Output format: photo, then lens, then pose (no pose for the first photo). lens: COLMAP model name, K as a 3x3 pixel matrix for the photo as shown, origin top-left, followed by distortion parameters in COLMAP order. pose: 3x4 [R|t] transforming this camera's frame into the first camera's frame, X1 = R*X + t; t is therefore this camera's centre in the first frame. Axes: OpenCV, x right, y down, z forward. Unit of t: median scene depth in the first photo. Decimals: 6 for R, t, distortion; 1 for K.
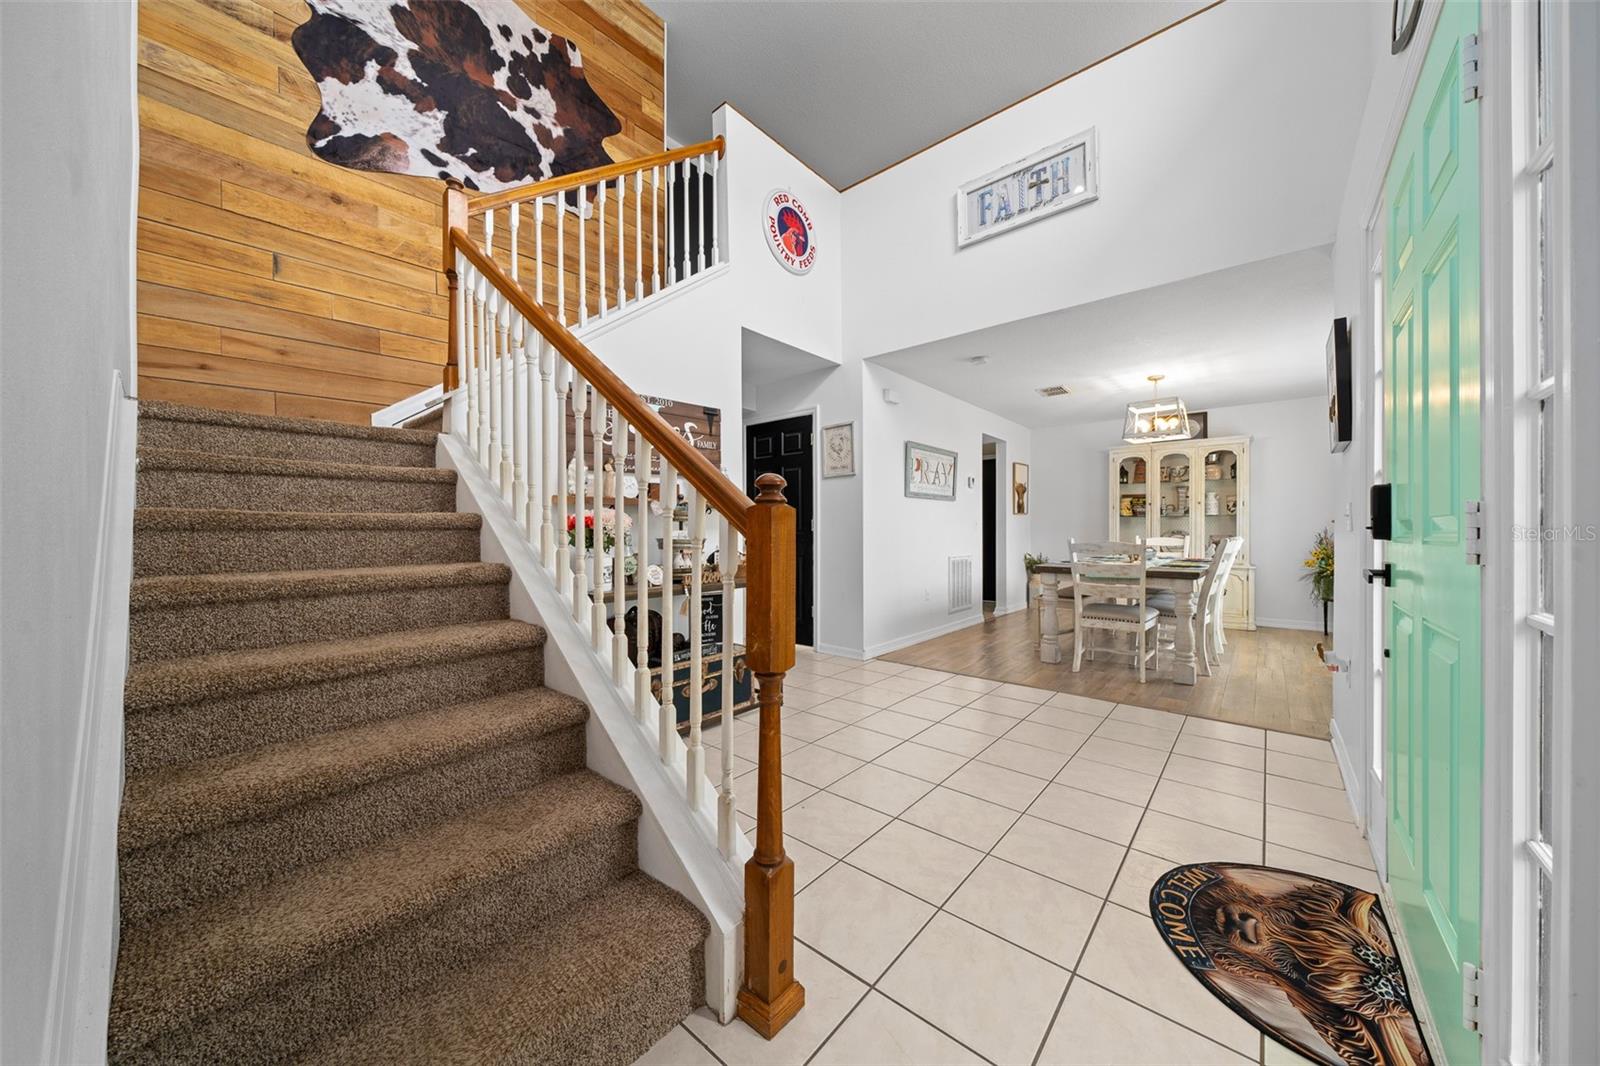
lens RADIAL K [[548.8, 0, 771.6], [0, 548.8, 533.9], [0, 0, 1]] dist [-0.003083, -0.000745]
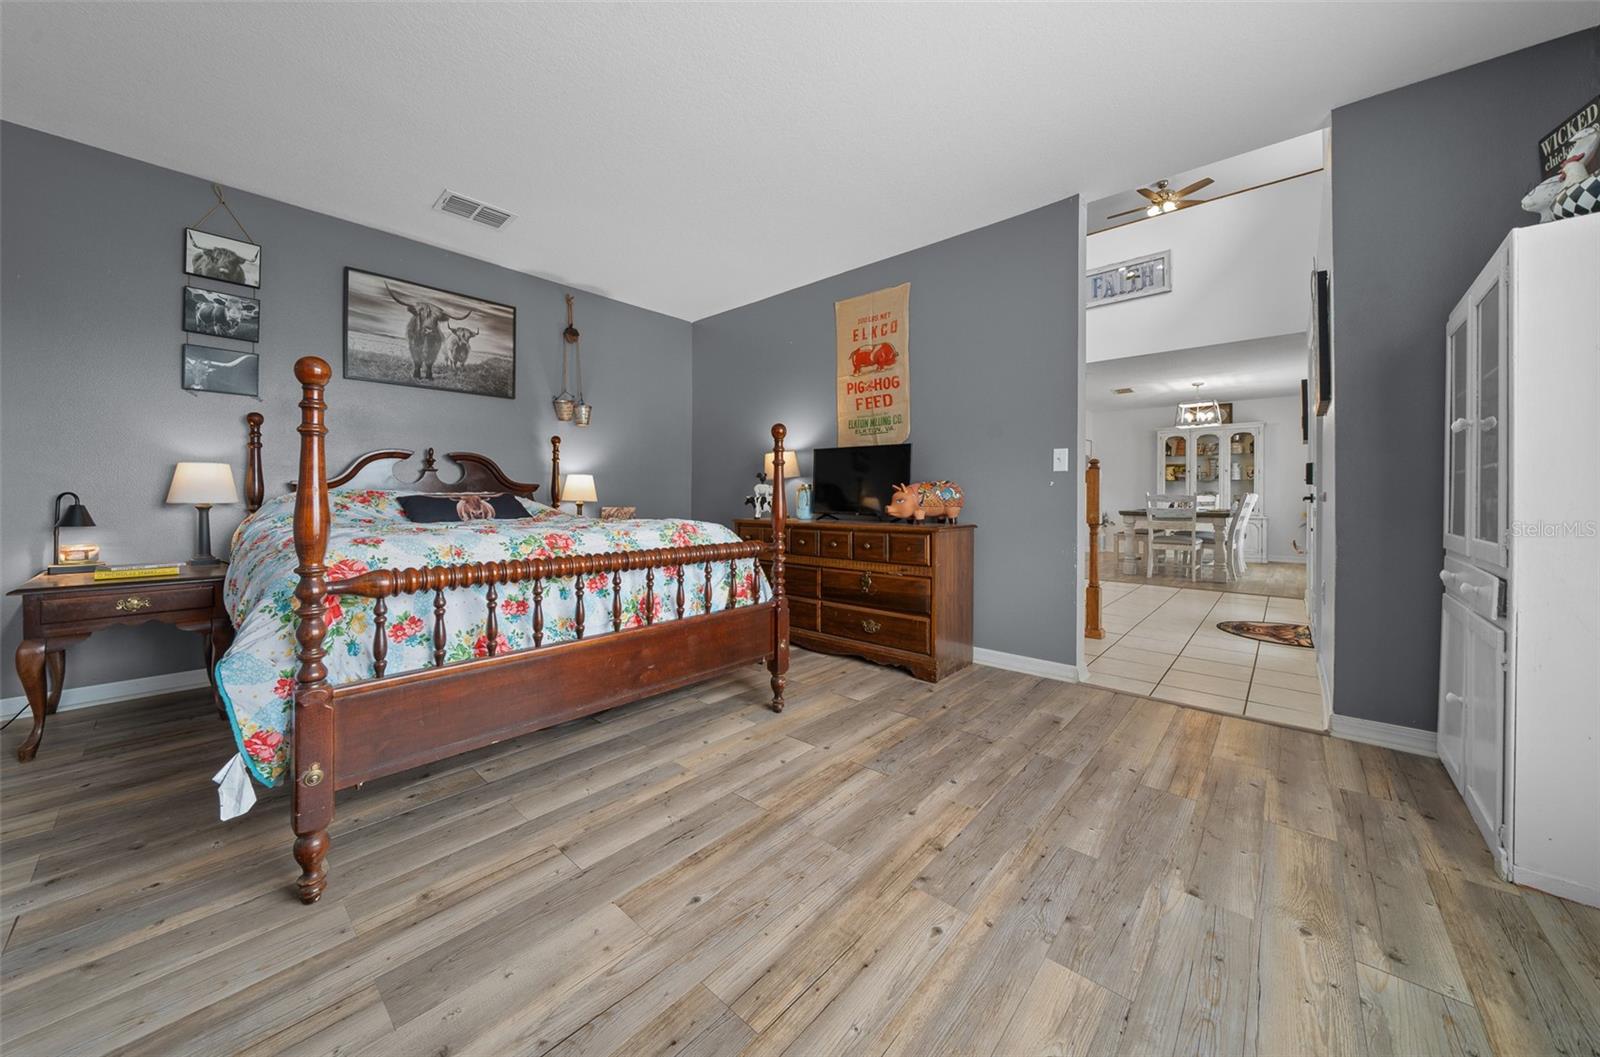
lens RADIAL K [[548.8, 0, 774.8], [0, 548.8, 500.1], [0, 0, 1]] dist [-0.003083, -0.000745]
pose [[0.999842, 0.005451, -0.016915, -0.466270], [-0.005465, 0.999985, -0.000723, 0.034469], [0.016911, 0.000816, 0.999857, -0.556663]]
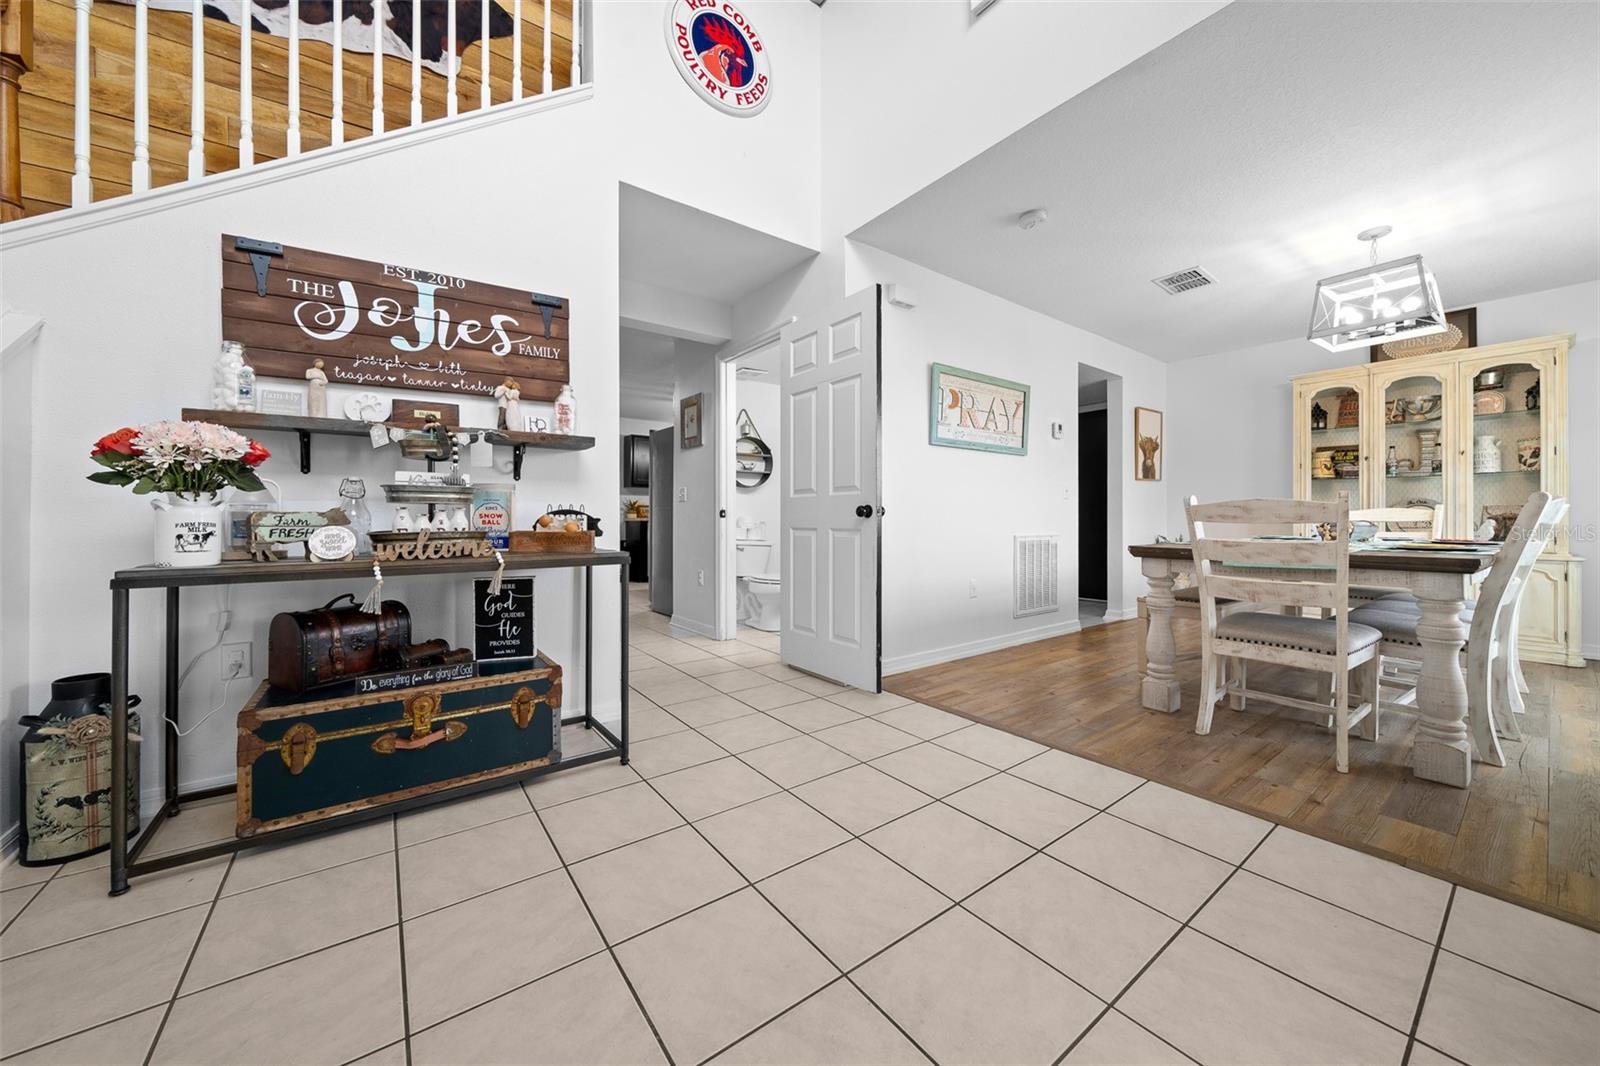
lens RADIAL K [[548.8, 0, 776.1], [0, 548.8, 520.2], [0, 0, 1]] dist [-0.003083, -0.000745]
pose [[0.974668, 0.000504, -0.223658, 0.240912], [-0.001310, 0.999993, -0.003455, 0.032737], [0.223655, 0.003660, 0.974662, 0.334477]]
